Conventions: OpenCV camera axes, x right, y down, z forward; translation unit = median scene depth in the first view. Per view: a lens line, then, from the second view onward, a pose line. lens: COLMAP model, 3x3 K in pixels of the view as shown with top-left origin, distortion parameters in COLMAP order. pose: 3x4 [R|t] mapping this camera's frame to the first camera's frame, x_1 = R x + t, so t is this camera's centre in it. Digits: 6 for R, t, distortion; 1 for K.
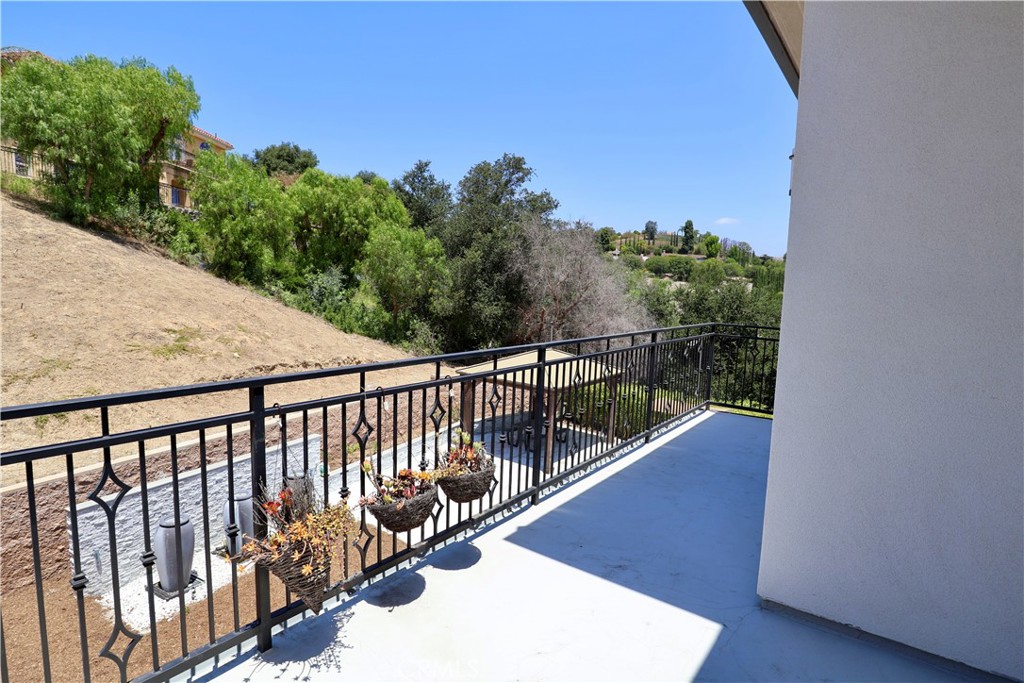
lens RADIAL K [[519.5, 0, 515.5], [0, 519.5, 338.6], [0, 0, 1]] dist [-0.054964, 0.017273]
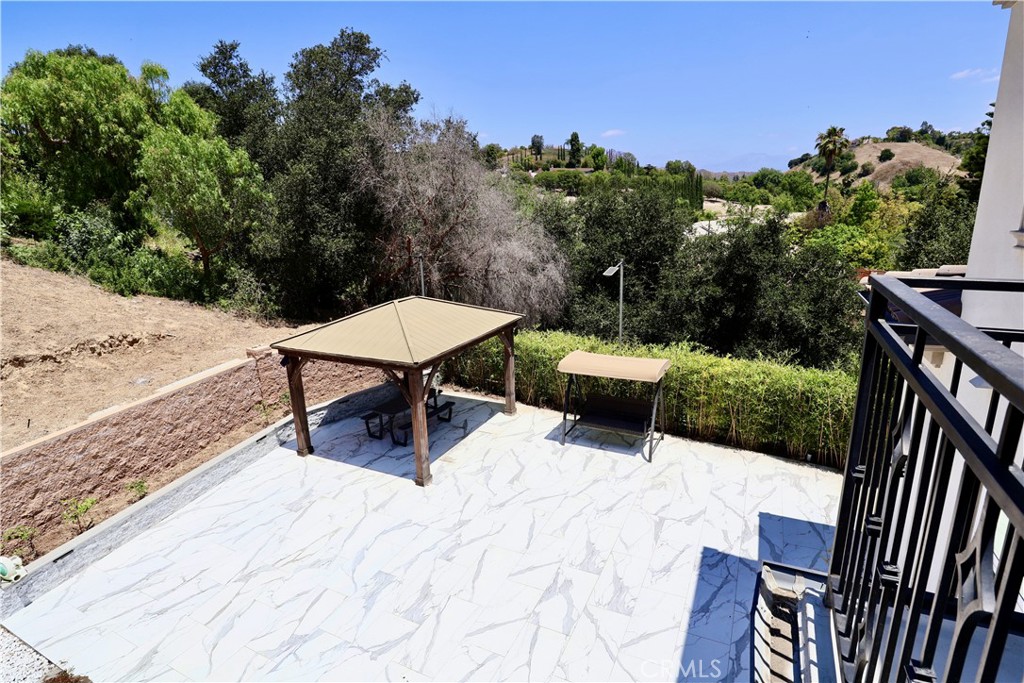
lens RADIAL K [[519.5, 0, 515.5], [0, 519.5, 338.6], [0, 0, 1]] dist [-0.054964, 0.017273]
pose [[0.976814, -0.110833, 0.183166, 0.047447], [0.083286, 0.984897, 0.151794, -0.012679], [-0.197223, -0.133019, 0.971292, 0.209924]]
